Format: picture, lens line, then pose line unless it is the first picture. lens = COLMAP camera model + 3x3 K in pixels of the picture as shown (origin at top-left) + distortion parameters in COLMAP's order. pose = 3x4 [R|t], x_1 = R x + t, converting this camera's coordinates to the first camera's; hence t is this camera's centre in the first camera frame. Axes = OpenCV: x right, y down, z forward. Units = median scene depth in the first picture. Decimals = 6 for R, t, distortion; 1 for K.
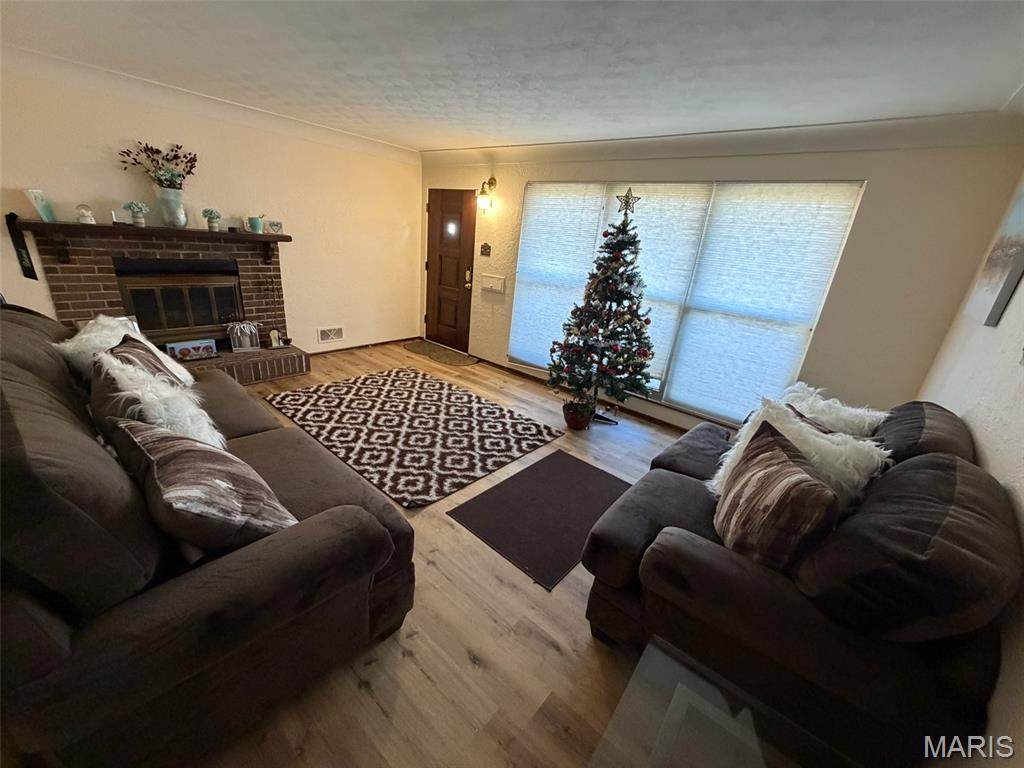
lens RADIAL K [[407.2, 0, 512.0], [0, 407.2, 384.0], [0, 0, 1]] dist [-0.002039, -0.000256]
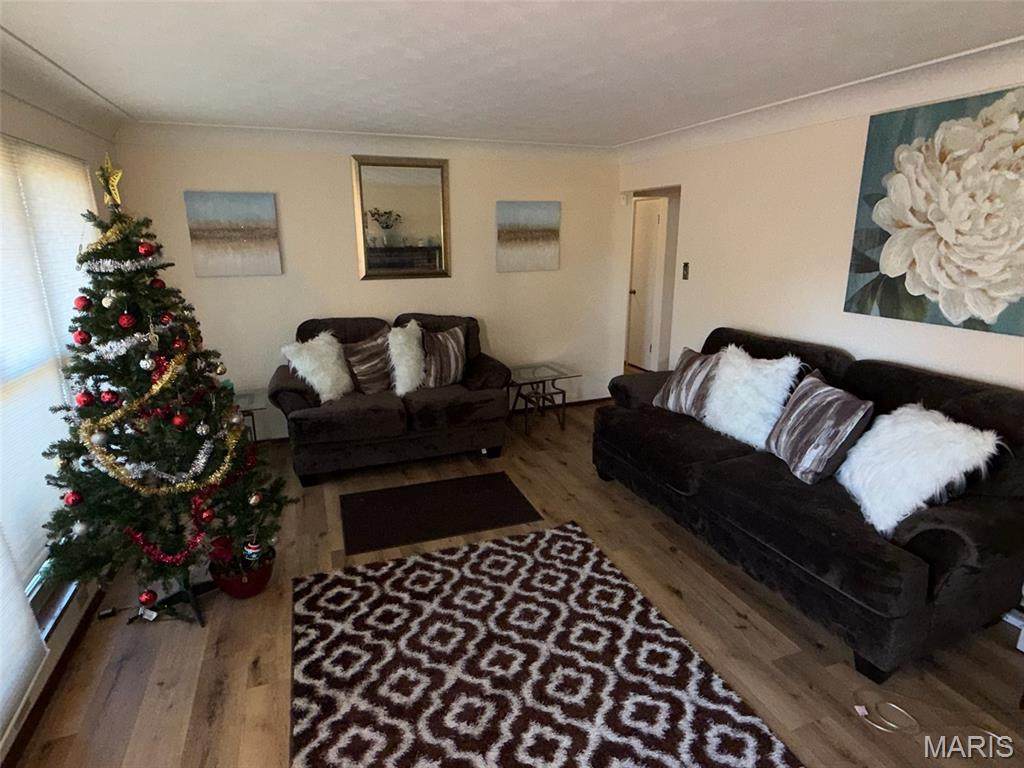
lens RADIAL K [[555.2, 0, 512.0], [0, 555.2, 384.0], [0, 0, 1]] dist [0.000577, 0.001509]
pose [[-0.871244, -0.207161, 0.444992, -0.503937], [0.099399, 0.813330, 0.573248, -0.607935], [-0.480681, 0.543671, -0.688018, 1.417378]]
